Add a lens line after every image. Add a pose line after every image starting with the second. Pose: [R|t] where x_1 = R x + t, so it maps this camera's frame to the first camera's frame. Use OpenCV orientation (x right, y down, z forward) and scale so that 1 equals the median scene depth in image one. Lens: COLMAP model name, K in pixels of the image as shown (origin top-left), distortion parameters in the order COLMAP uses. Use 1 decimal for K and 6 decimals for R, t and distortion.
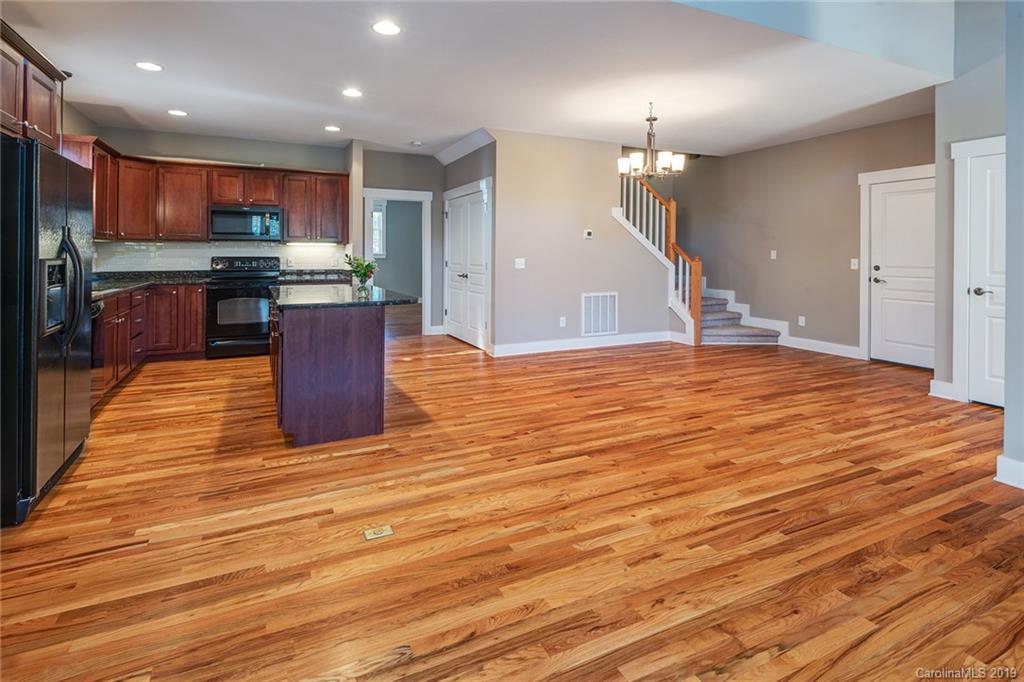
lens RADIAL K [[494.0, 0, 494.8], [0, 494.0, 257.2], [0, 0, 1]] dist [0.011992, -0.008426]
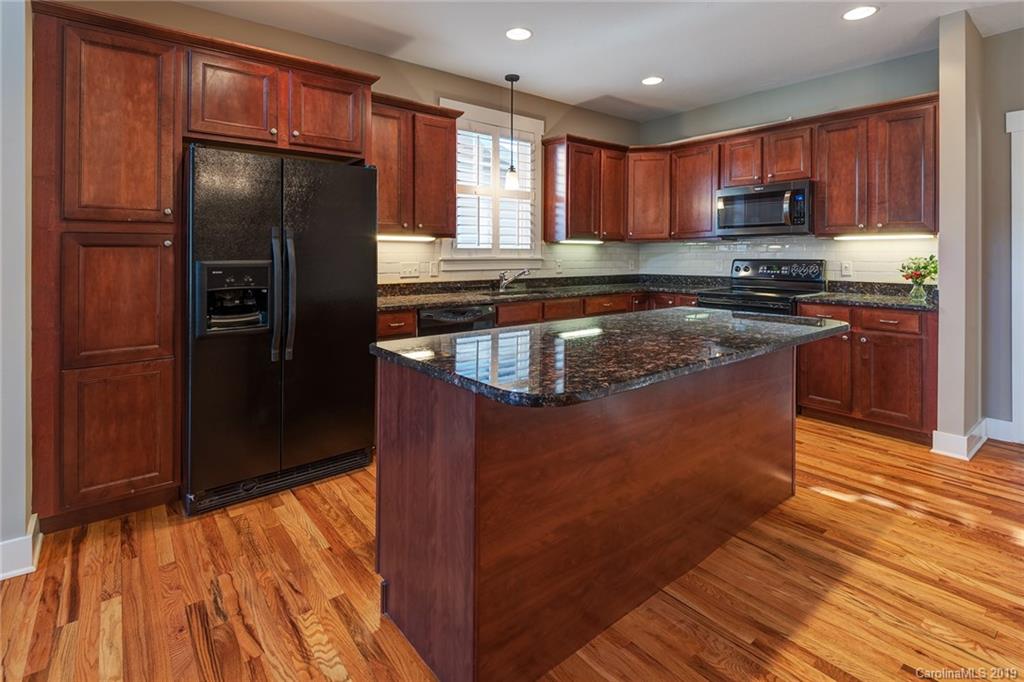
lens RADIAL K [[494.0, 0, 523.0], [0, 494.0, 252.5], [0, 0, 1]] dist [0.011992, -0.008426]
pose [[0.242847, -0.007644, -0.970035, 0.159476], [0.003633, 0.999969, -0.006971, -0.012100], [0.970058, -0.001831, 0.242867, 0.914626]]
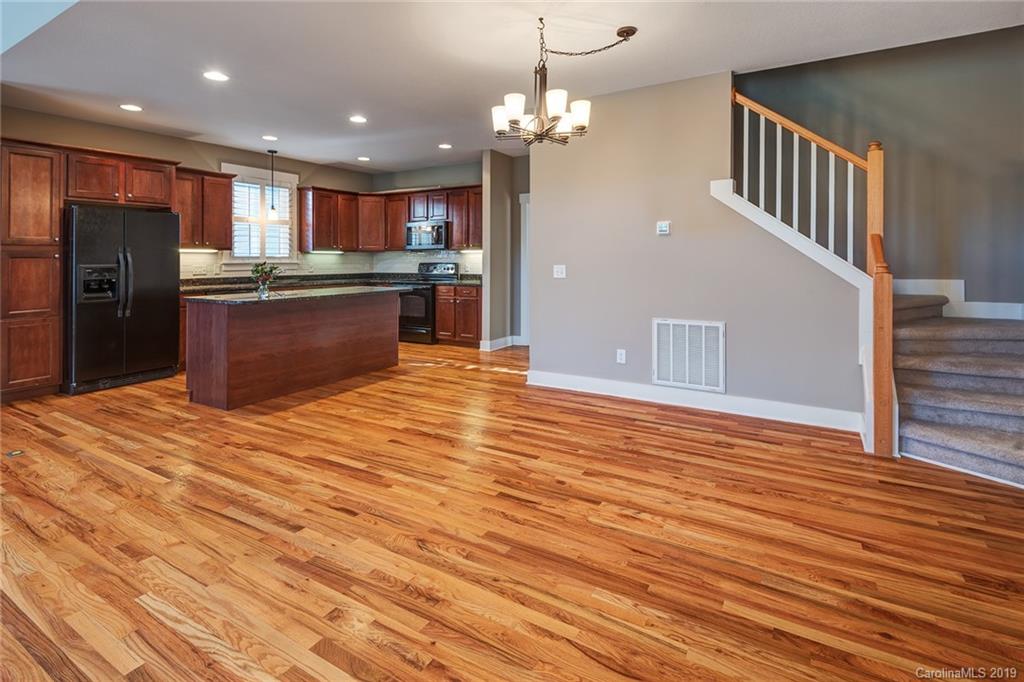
lens RADIAL K [[494.0, 0, 511.8], [0, 494.0, 258.4], [0, 0, 1]] dist [0.011992, -0.008426]
pose [[0.555441, -0.004916, -0.831541, 1.162955], [0.006698, 0.999977, -0.001438, -0.014552], [0.831529, -0.004770, 0.555461, 0.878033]]
